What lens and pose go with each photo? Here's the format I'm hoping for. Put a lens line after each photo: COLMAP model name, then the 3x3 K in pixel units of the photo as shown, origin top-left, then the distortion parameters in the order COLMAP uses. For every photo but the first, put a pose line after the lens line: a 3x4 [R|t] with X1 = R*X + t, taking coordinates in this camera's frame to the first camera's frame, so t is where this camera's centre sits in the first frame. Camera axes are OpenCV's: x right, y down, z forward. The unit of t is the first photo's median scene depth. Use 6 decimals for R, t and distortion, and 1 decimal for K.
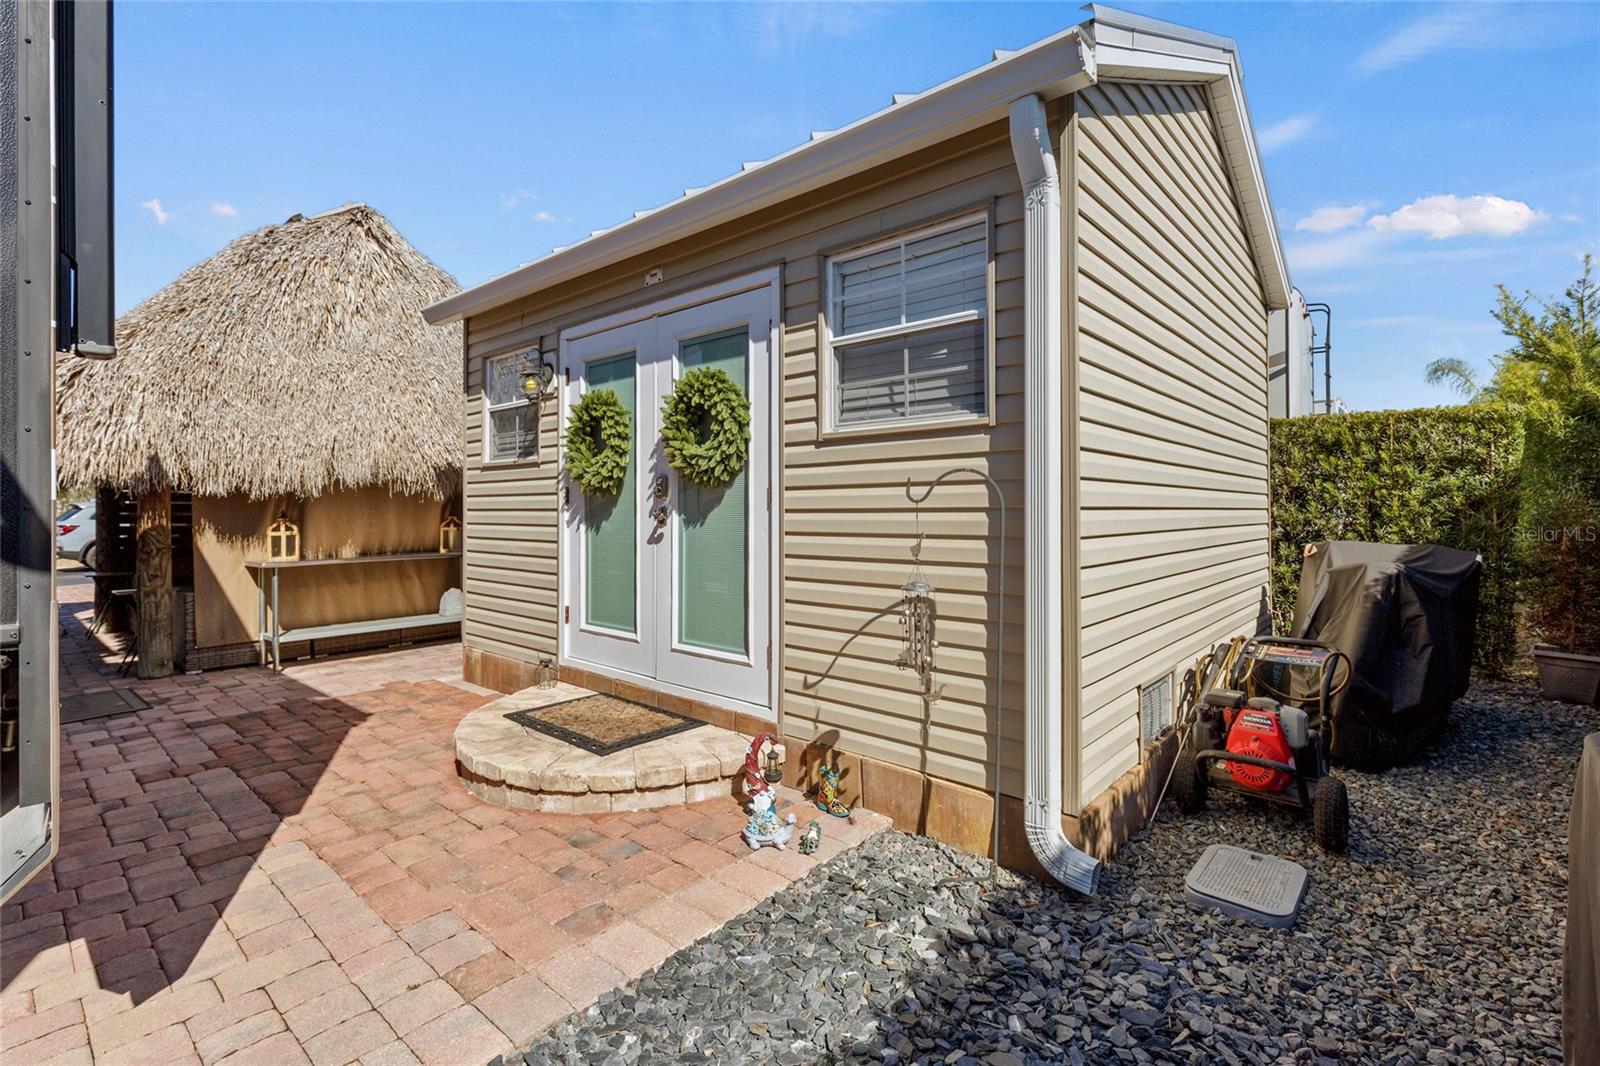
lens RADIAL K [[725.0, 0, 800.1], [0, 725.0, 509.9], [0, 0, 1]] dist [0.001592, 0.000101]
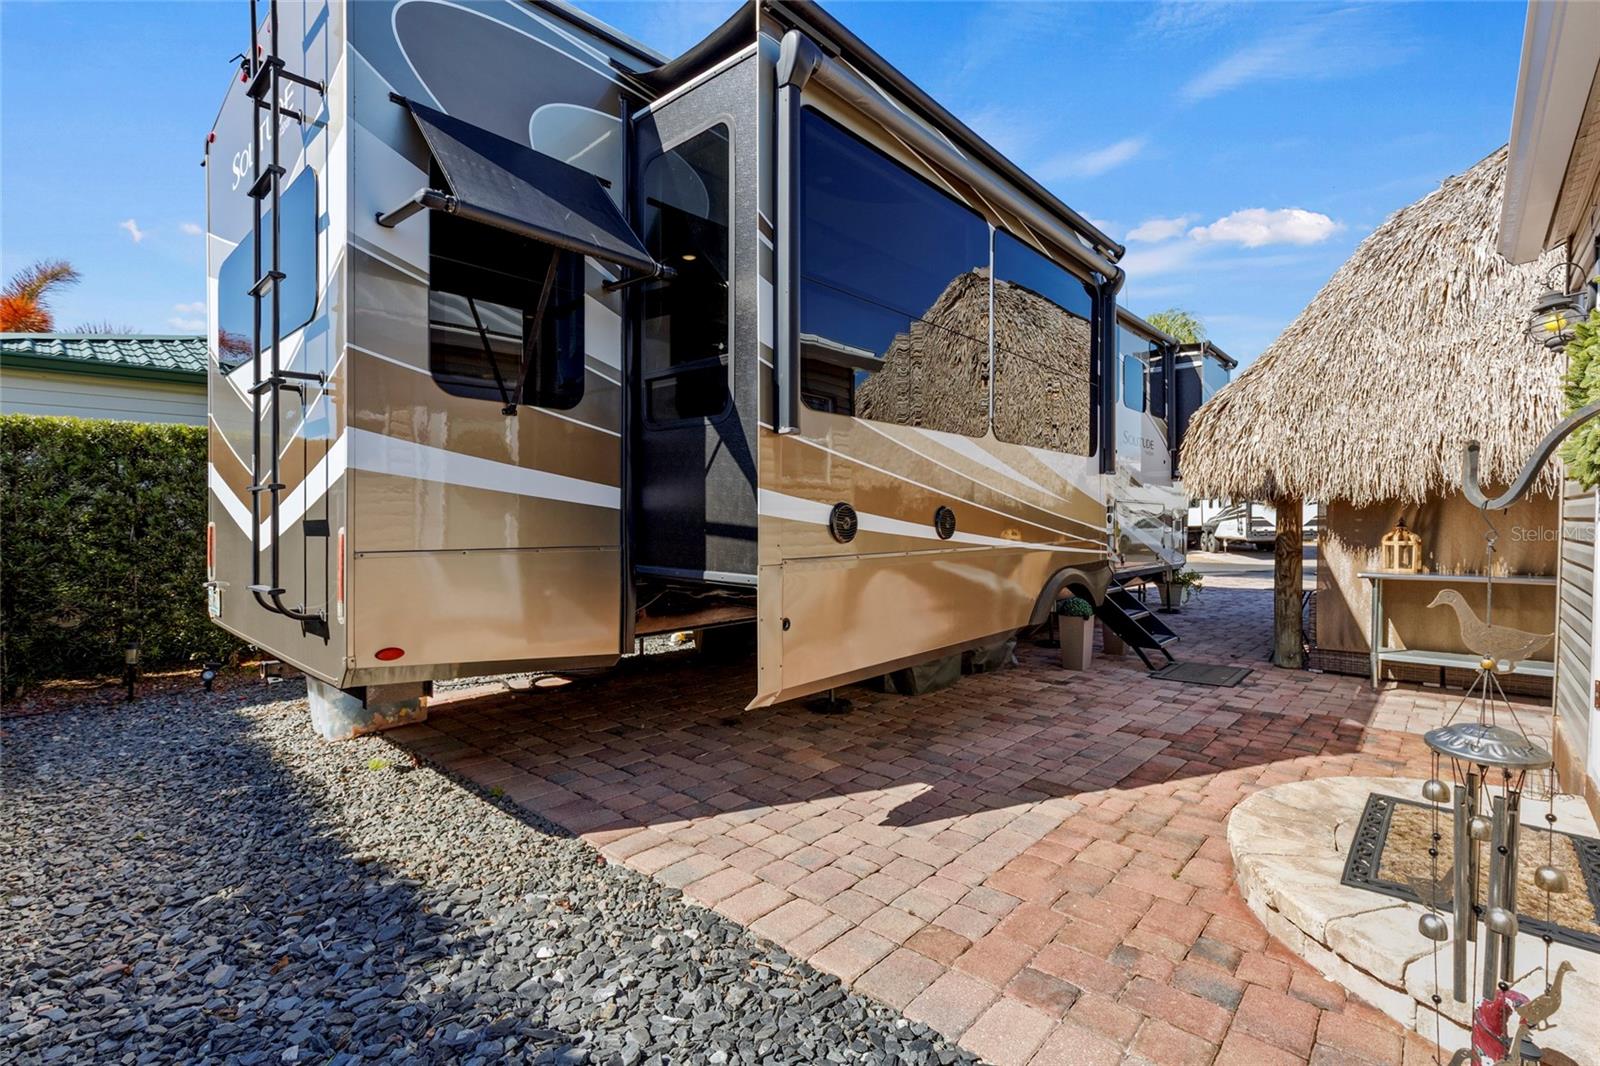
lens RADIAL K [[712.2, 0, 802.9], [0, 712.2, 537.4], [0, 0, 1]] dist [-0.000424, -0.000099]
pose [[-0.003322, 0.033752, -0.999425, 0.304603], [-0.003091, 0.999425, 0.033762, -0.004912], [0.999990, 0.003201, -0.003215, 0.391677]]
